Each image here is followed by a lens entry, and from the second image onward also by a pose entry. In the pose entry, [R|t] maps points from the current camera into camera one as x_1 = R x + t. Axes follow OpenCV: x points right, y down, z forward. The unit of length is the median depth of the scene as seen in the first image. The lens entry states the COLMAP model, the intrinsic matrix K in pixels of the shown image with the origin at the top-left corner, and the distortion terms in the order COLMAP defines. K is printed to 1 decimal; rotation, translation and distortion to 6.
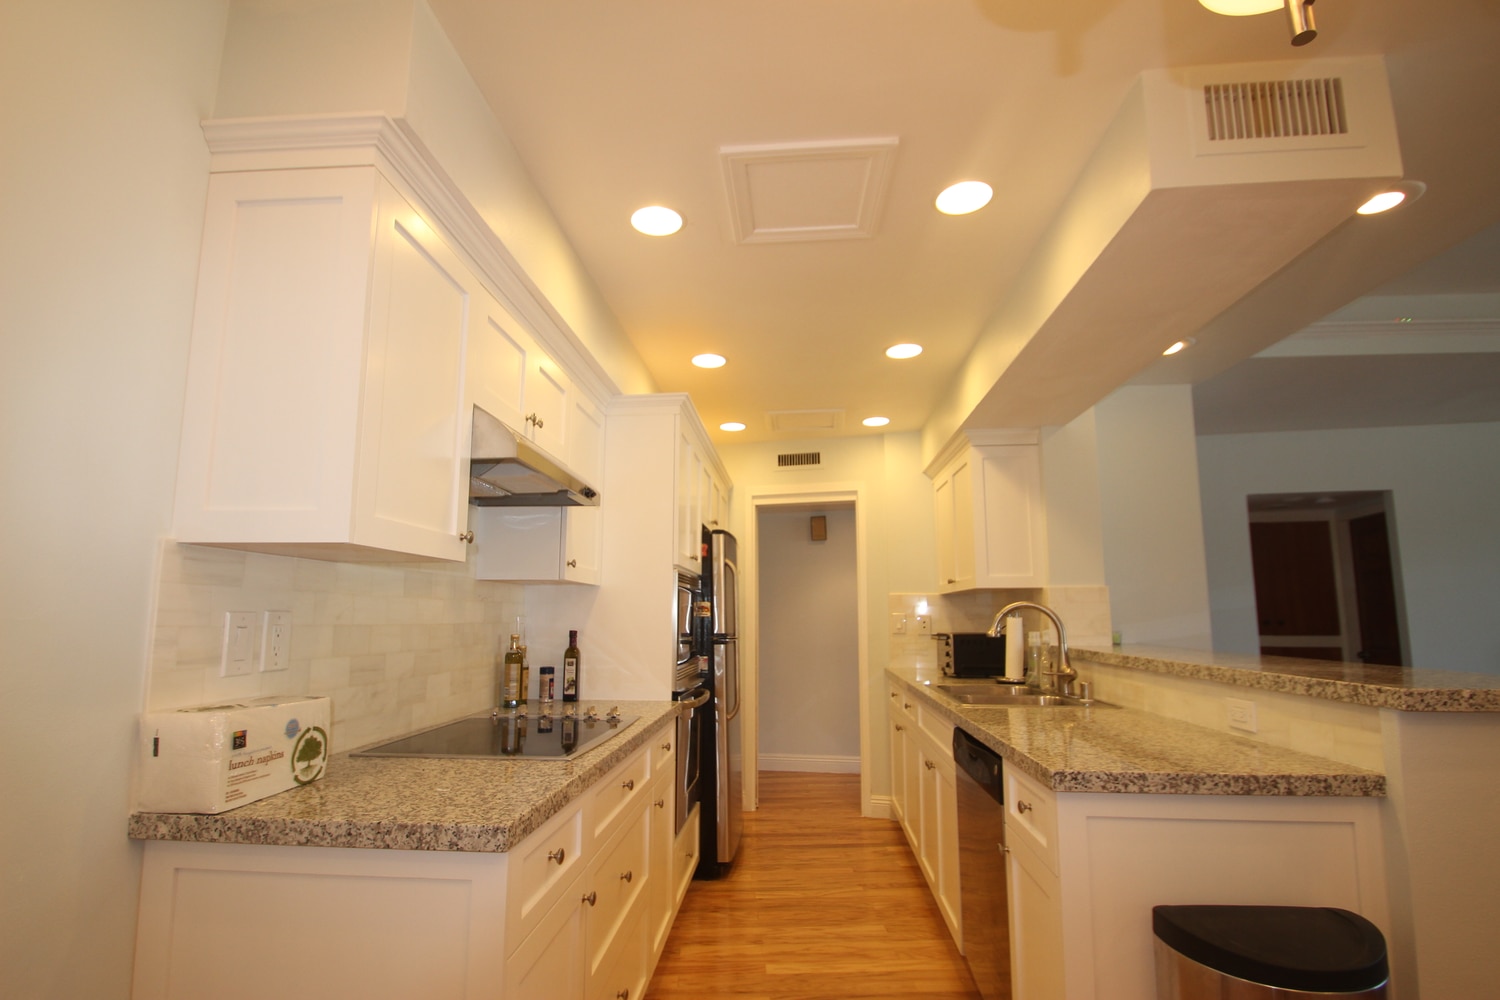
lens RADIAL K [[724.9, 0, 735.2], [0, 724.9, 521.5], [0, 0, 1]] dist [0.004726, -0.013407]
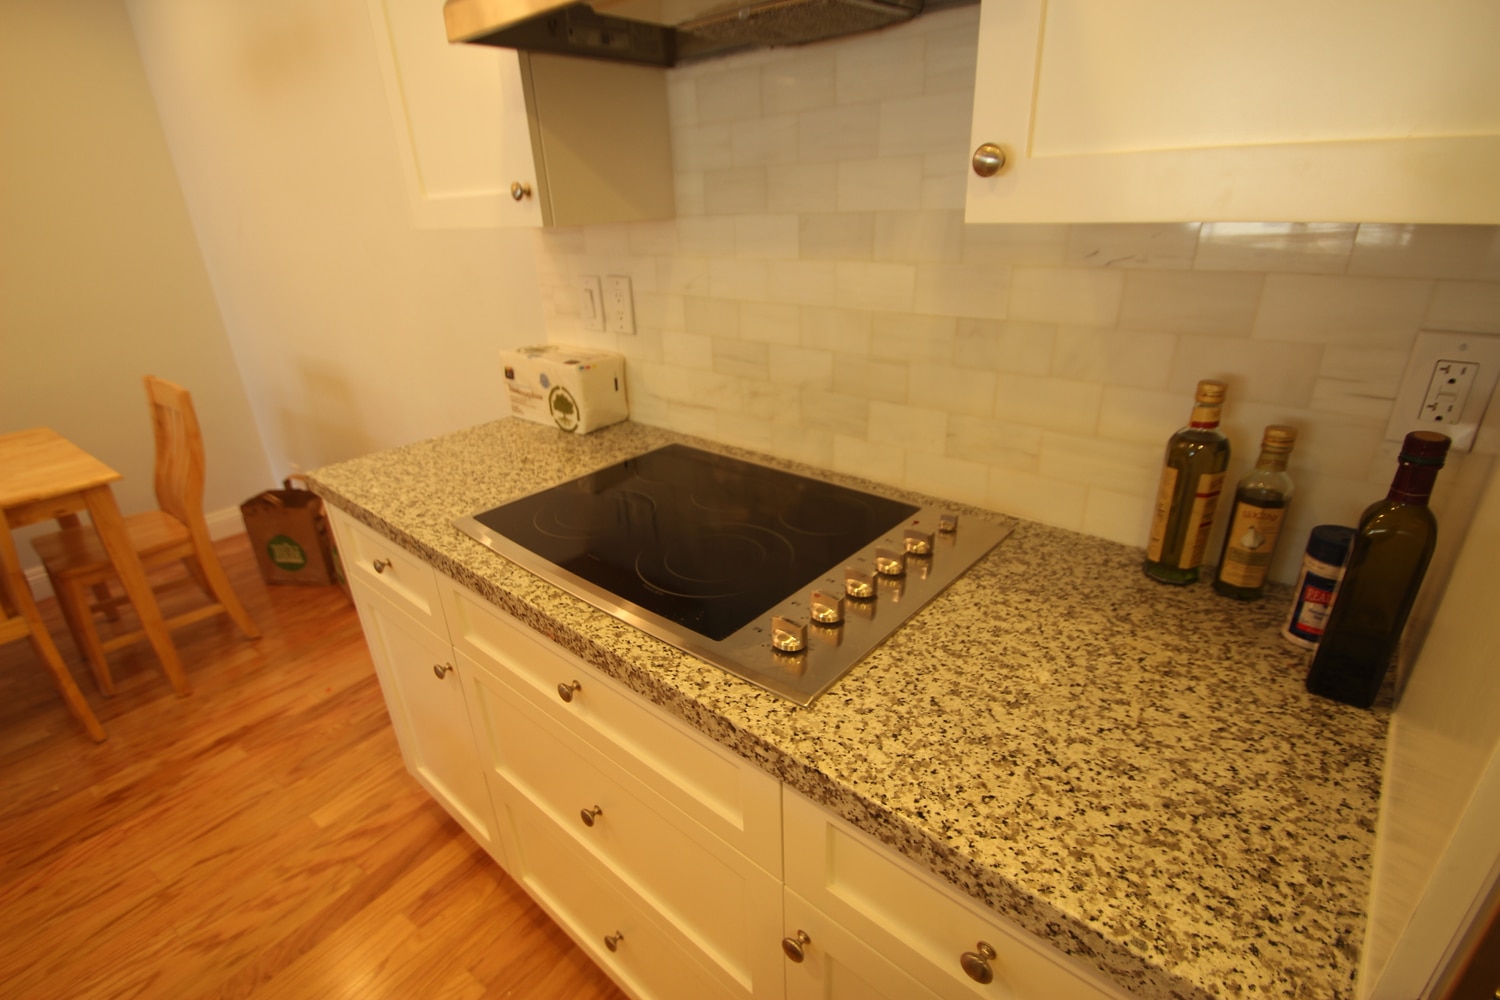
lens RADIAL K [[717.3, 0, 737.3], [0, 717.3, 519.0], [0, 0, 1]] dist [0.001041, -0.005127]
pose [[-0.605793, 0.350418, -0.714299, 0.072861], [0.146941, 0.931618, 0.332410, 0.073446], [0.781936, 0.096411, -0.615858, 1.015568]]
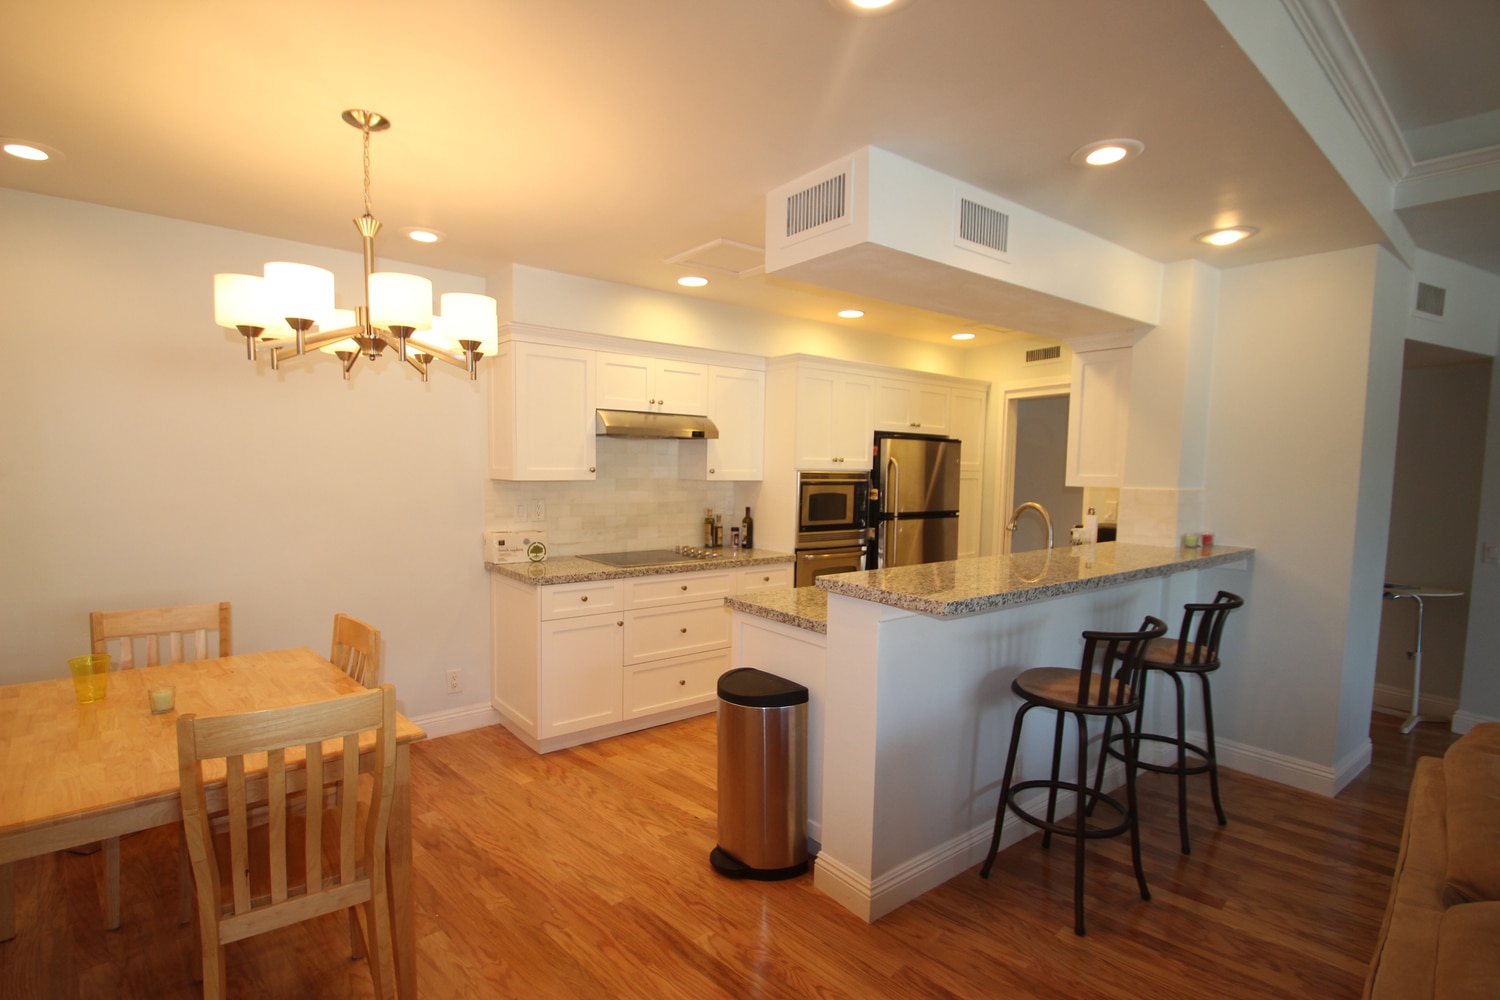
lens RADIAL K [[724.9, 0, 734.4], [0, 724.9, 521.1], [0, 0, 1]] dist [0.004726, -0.013407]
pose [[0.681293, 0.068131, -0.728834, 1.028280], [0.080203, 0.982717, 0.166836, -0.105332], [0.727604, -0.172118, 0.664054, -0.152026]]
